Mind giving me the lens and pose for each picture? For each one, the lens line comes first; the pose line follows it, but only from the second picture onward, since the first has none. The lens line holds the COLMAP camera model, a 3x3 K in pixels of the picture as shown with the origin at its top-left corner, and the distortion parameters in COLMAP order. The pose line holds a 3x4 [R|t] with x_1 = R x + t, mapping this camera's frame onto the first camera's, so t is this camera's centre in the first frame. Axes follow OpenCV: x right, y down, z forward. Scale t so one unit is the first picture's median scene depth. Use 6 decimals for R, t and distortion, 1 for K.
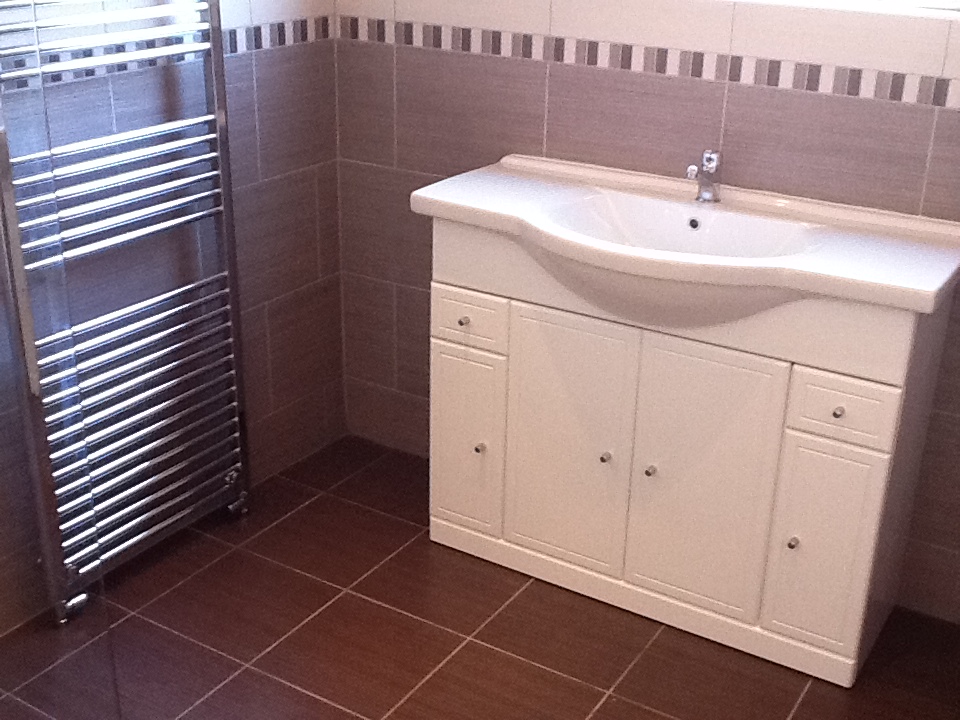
lens RADIAL K [[1203.7, 0, 480.0], [0, 1203.7, 360.0], [0, 0, 1]] dist [-0.012688, -0.007565]
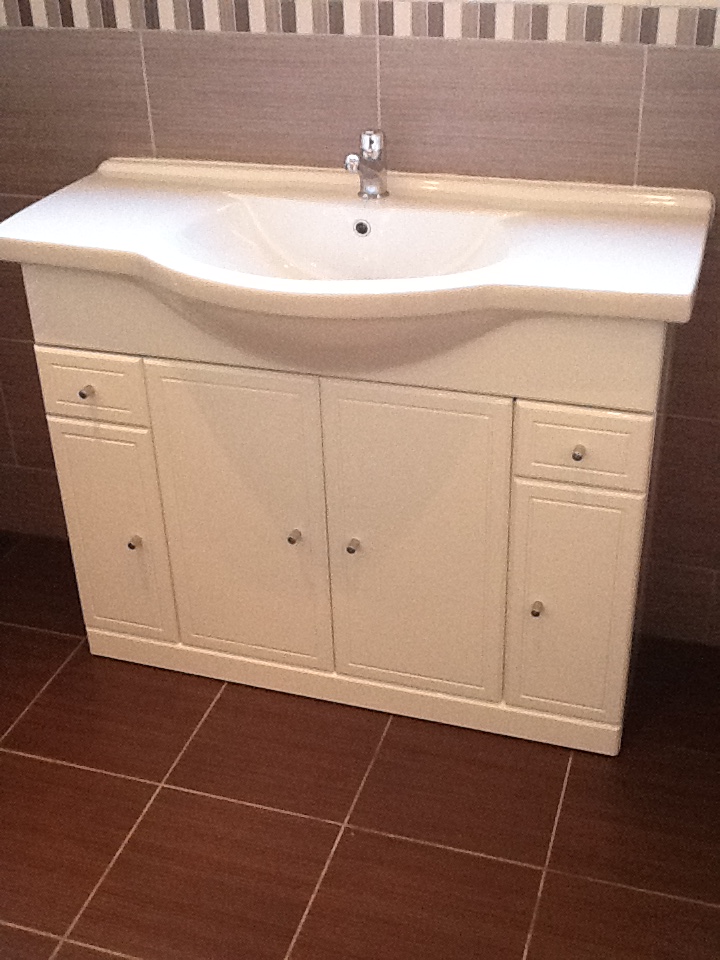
lens RADIAL K [[1203.7, 0, 360.0], [0, 1203.7, 480.0], [0, 0, 1]] dist [-0.012688, -0.007565]
pose [[0.969588, -0.165516, 0.180288, 0.008616], [0.139575, 0.979058, 0.148207, -0.069089], [-0.201043, -0.118536, 0.972384, 0.220611]]
